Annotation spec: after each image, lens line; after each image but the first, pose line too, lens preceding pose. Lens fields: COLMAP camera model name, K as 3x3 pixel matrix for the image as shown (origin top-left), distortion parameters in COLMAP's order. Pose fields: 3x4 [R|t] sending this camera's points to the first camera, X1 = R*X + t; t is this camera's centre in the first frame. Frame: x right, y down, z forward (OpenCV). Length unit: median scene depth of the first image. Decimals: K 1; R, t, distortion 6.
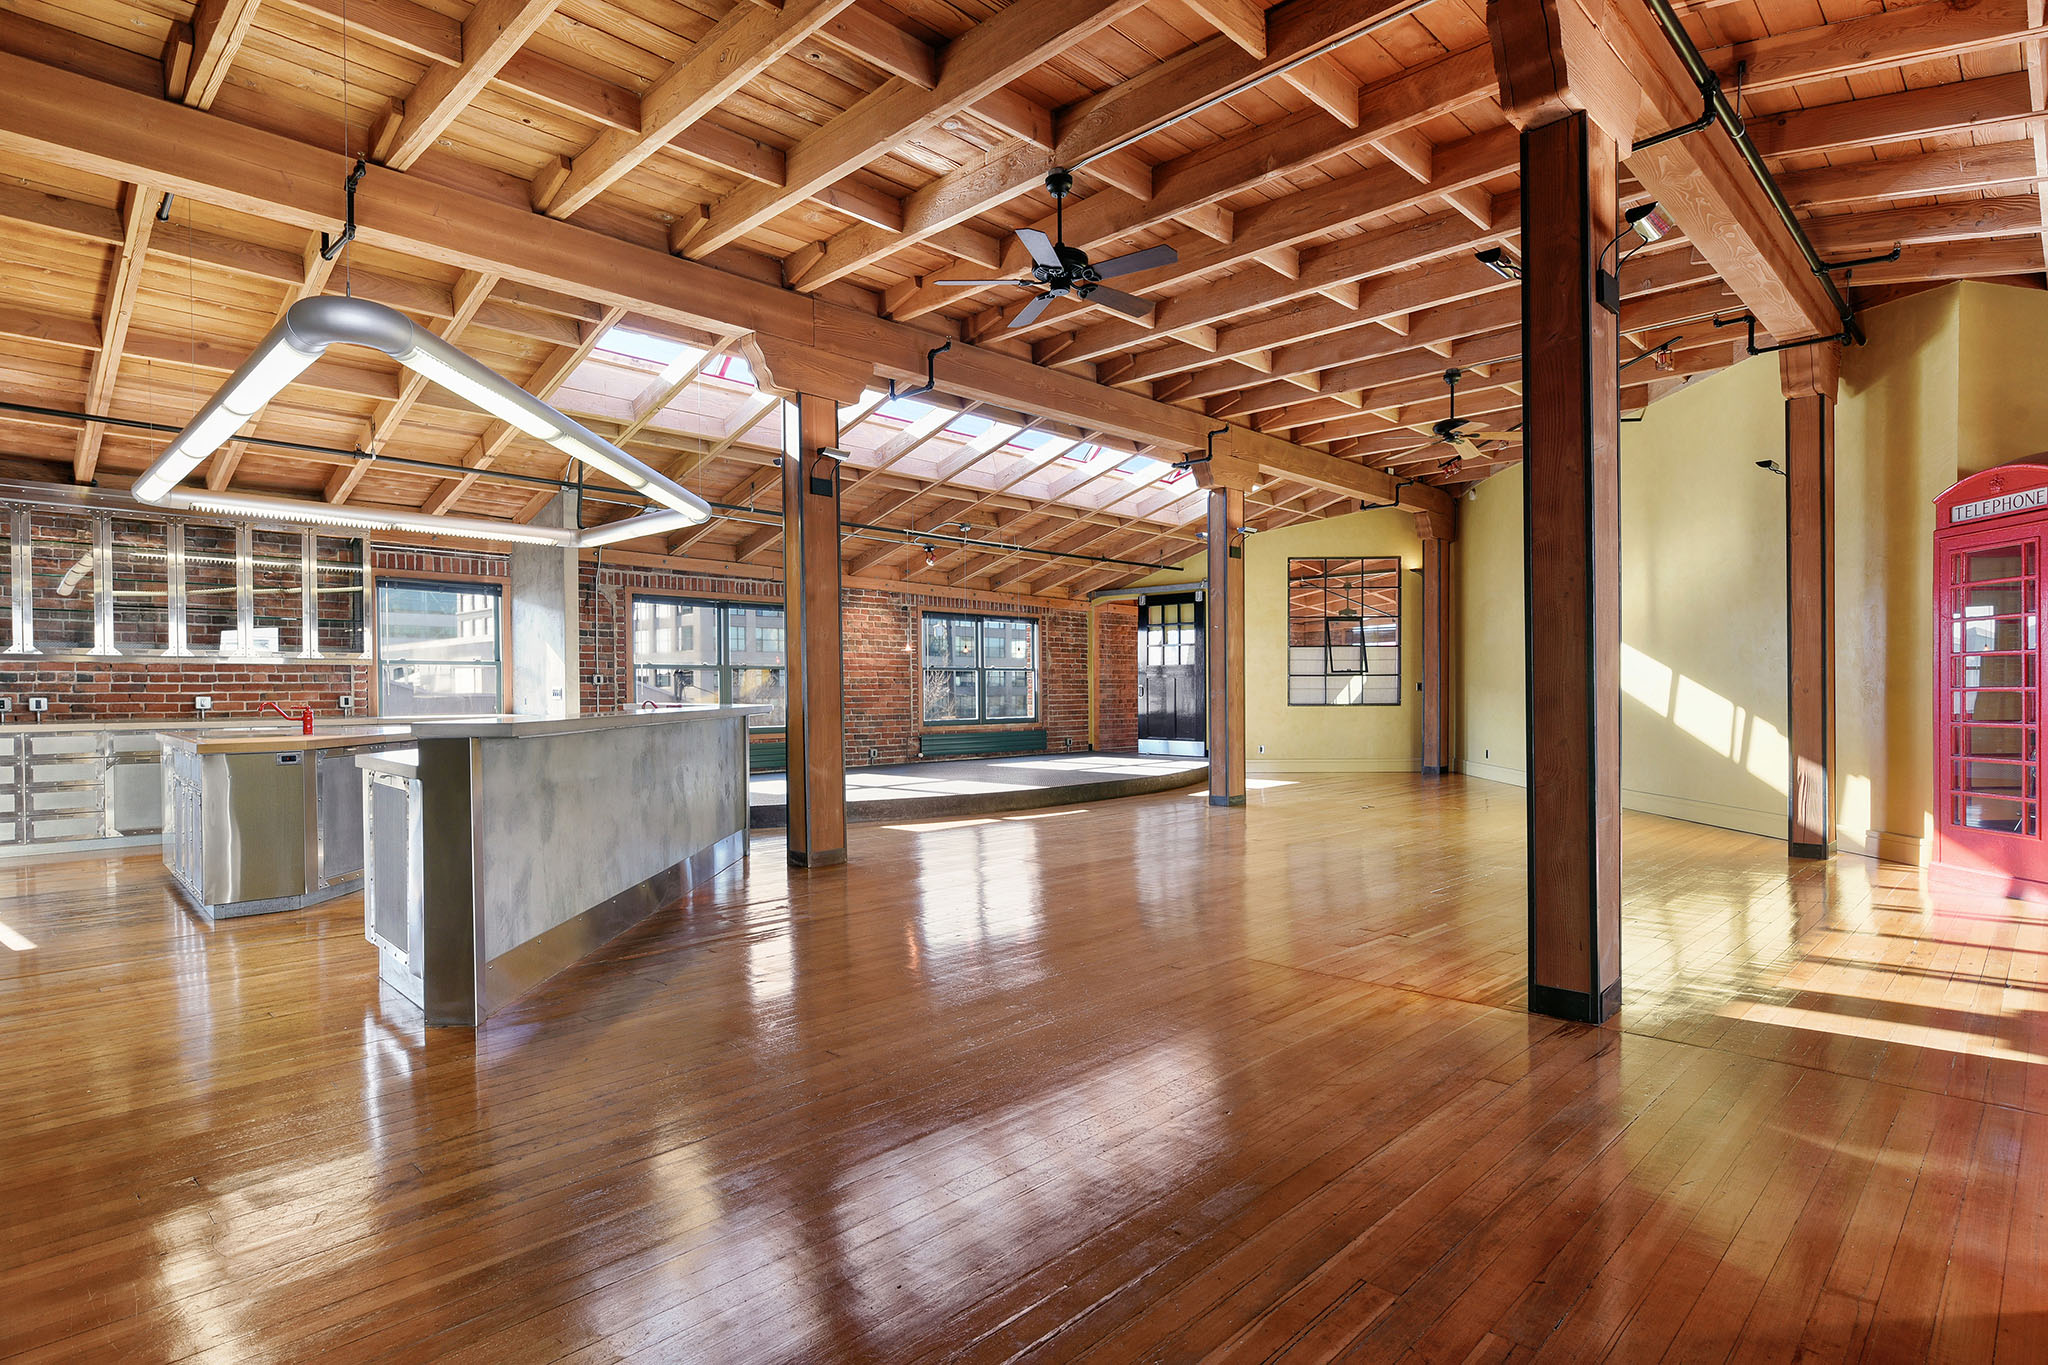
lens RADIAL K [[1102.6, 0, 1041.5], [0, 1102.6, 709.3], [0, 0, 1]] dist [-0.002872, -0.000244]
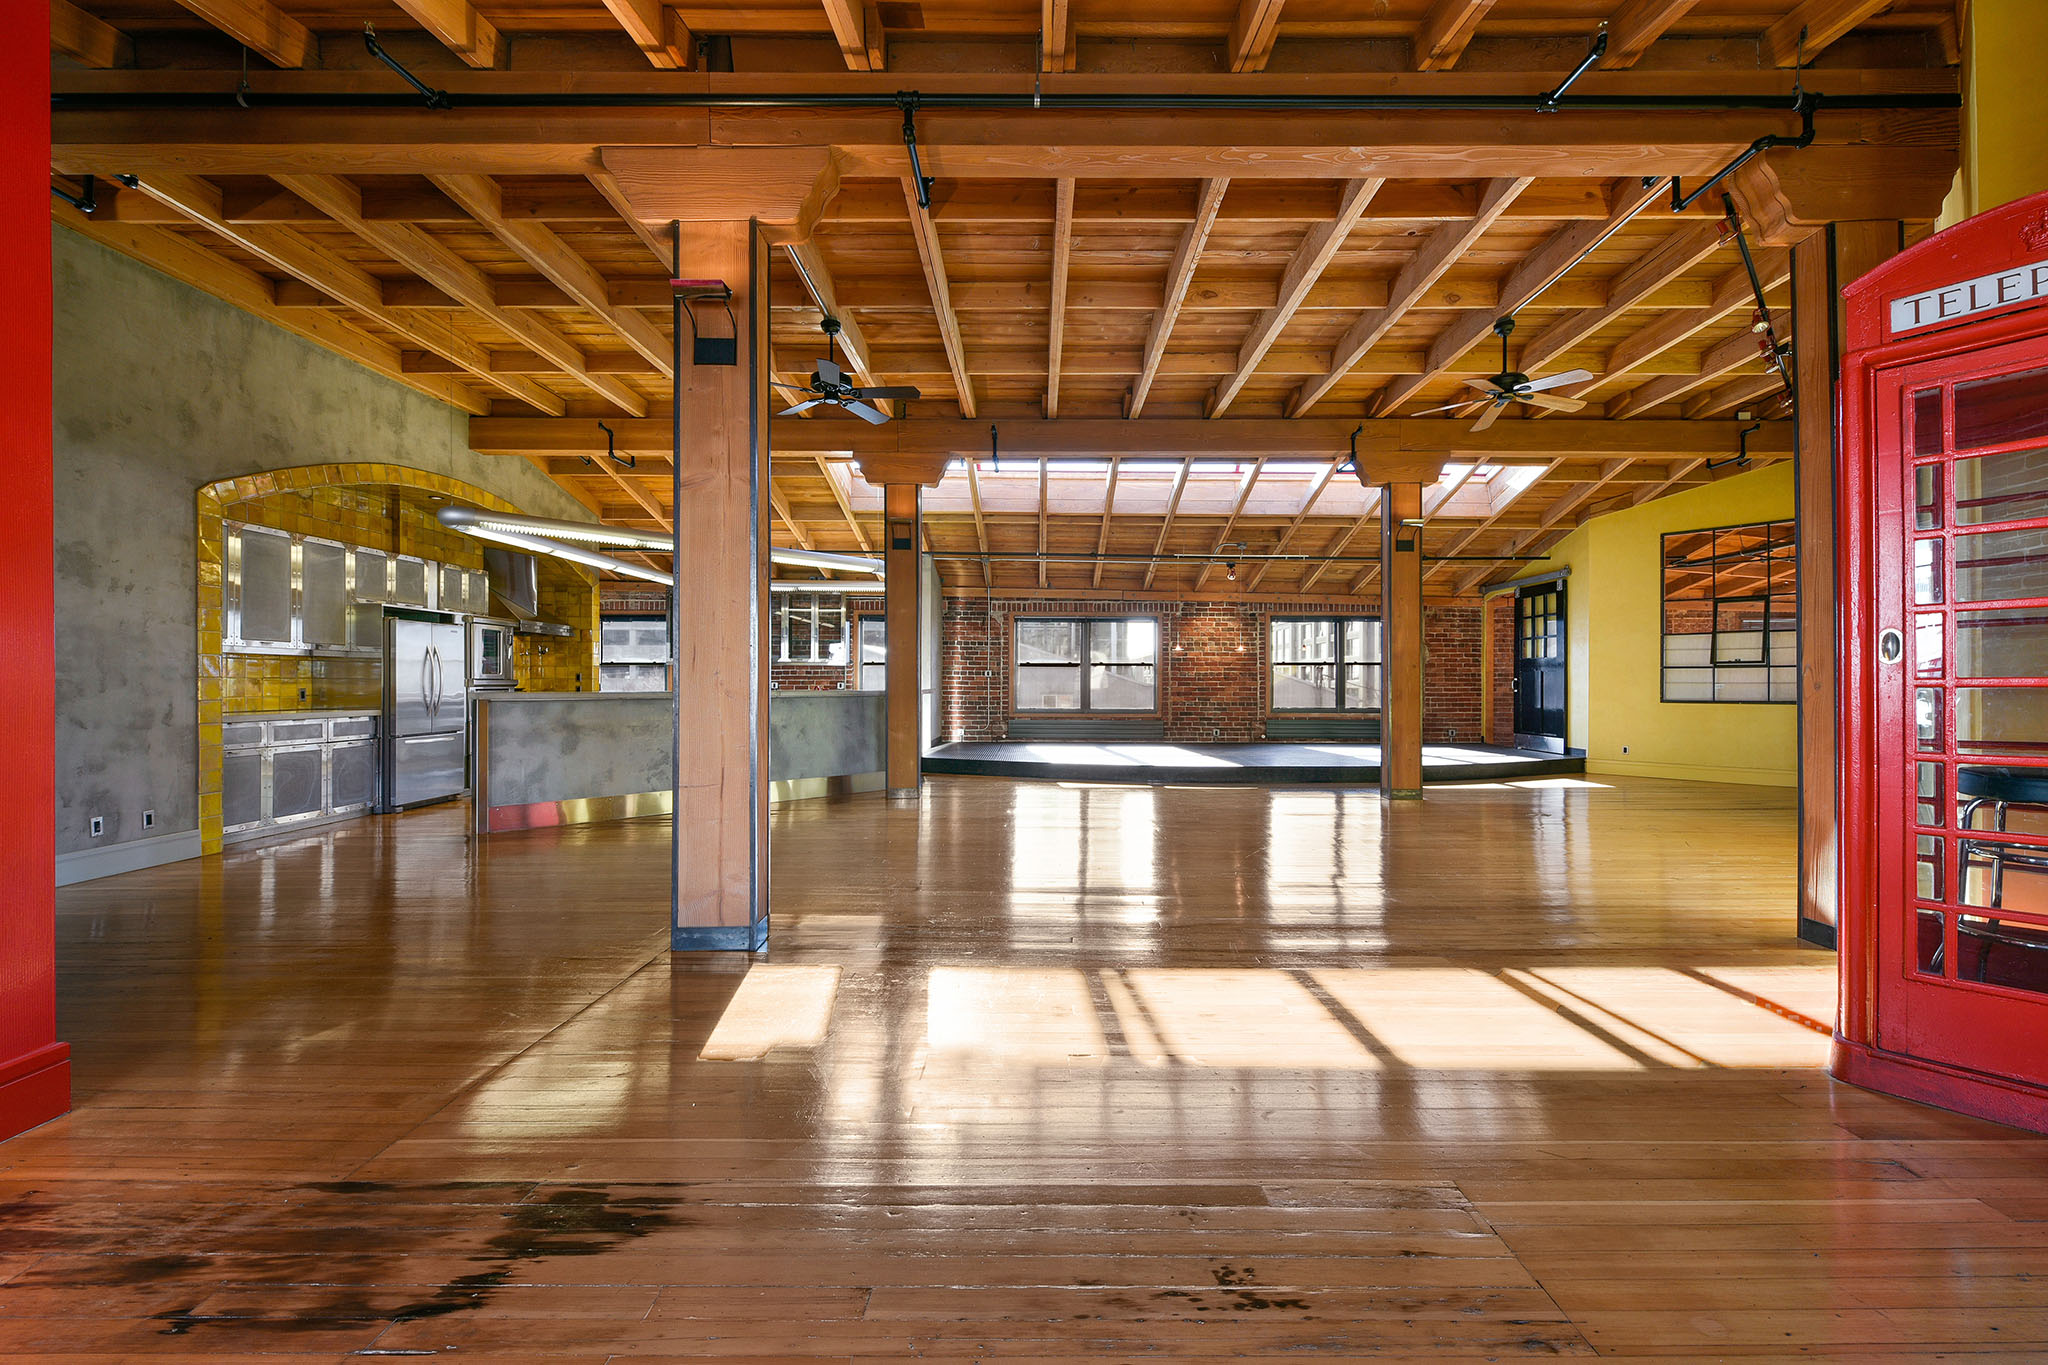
lens RADIAL K [[846.6, 0, 1042.1], [0, 846.6, 678.3], [0, 0, 1]] dist [-0.001629, -0.001826]
pose [[0.688014, 0.001718, -0.725696, 0.553447], [-0.018485, 0.999714, -0.015158, -0.004504], [0.725462, 0.023843, 0.687849, 0.269772]]
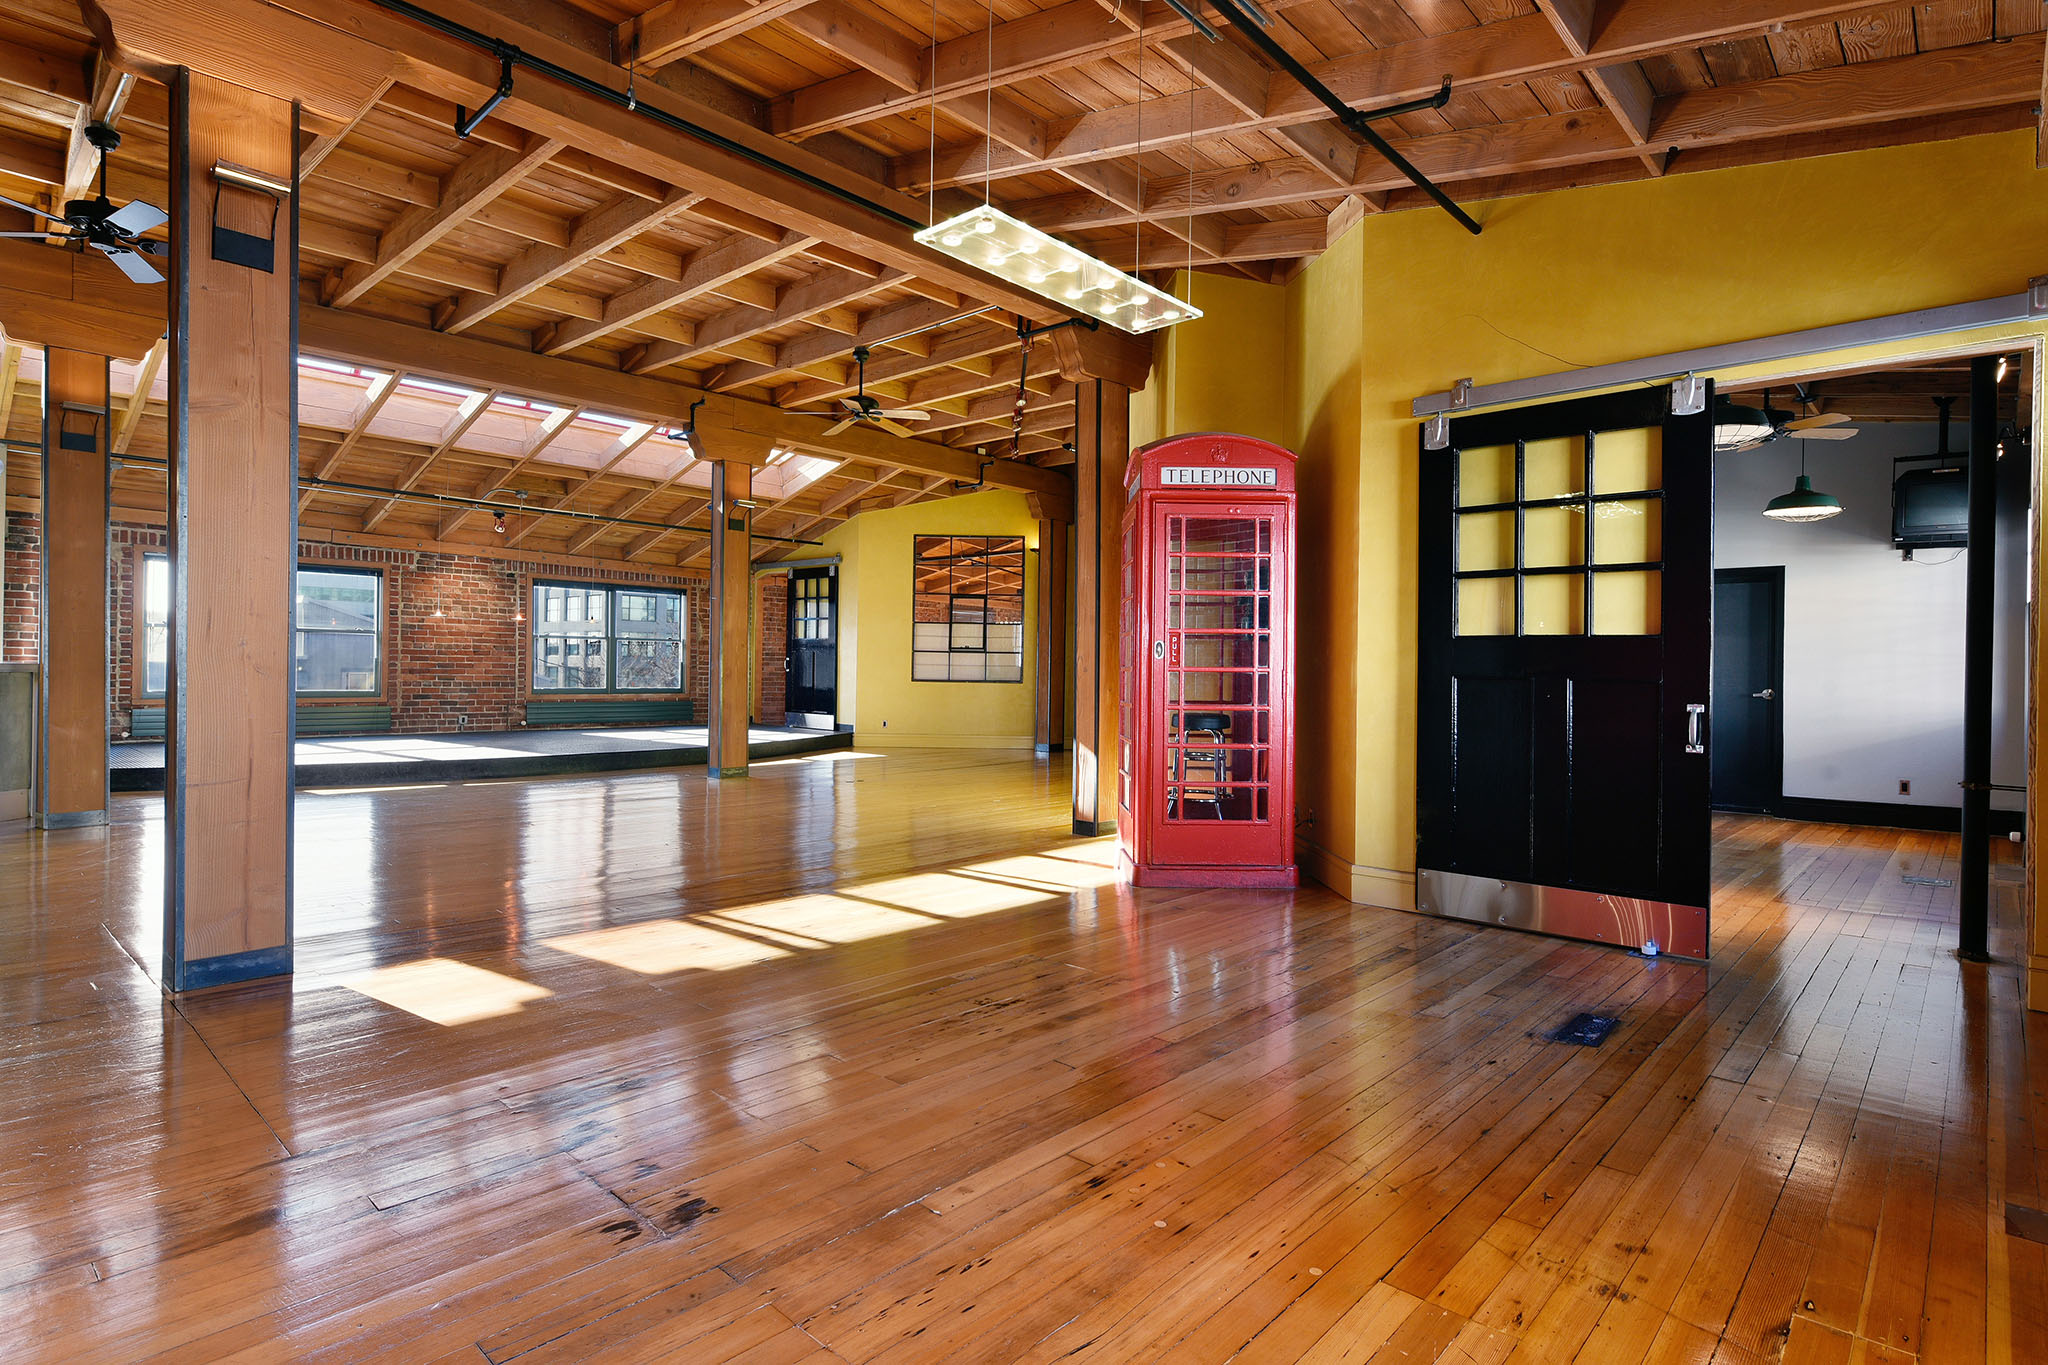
lens RADIAL K [[1086.9, 0, 1031.4], [0, 1086.9, 667.9], [0, 0, 1]] dist [0.005609, -0.001568]
pose [[0.999328, 0.020900, 0.030118, 0.449769], [-0.020371, 0.999635, -0.017760, 0.000210], [-0.030478, 0.017134, 0.999389, 0.001818]]
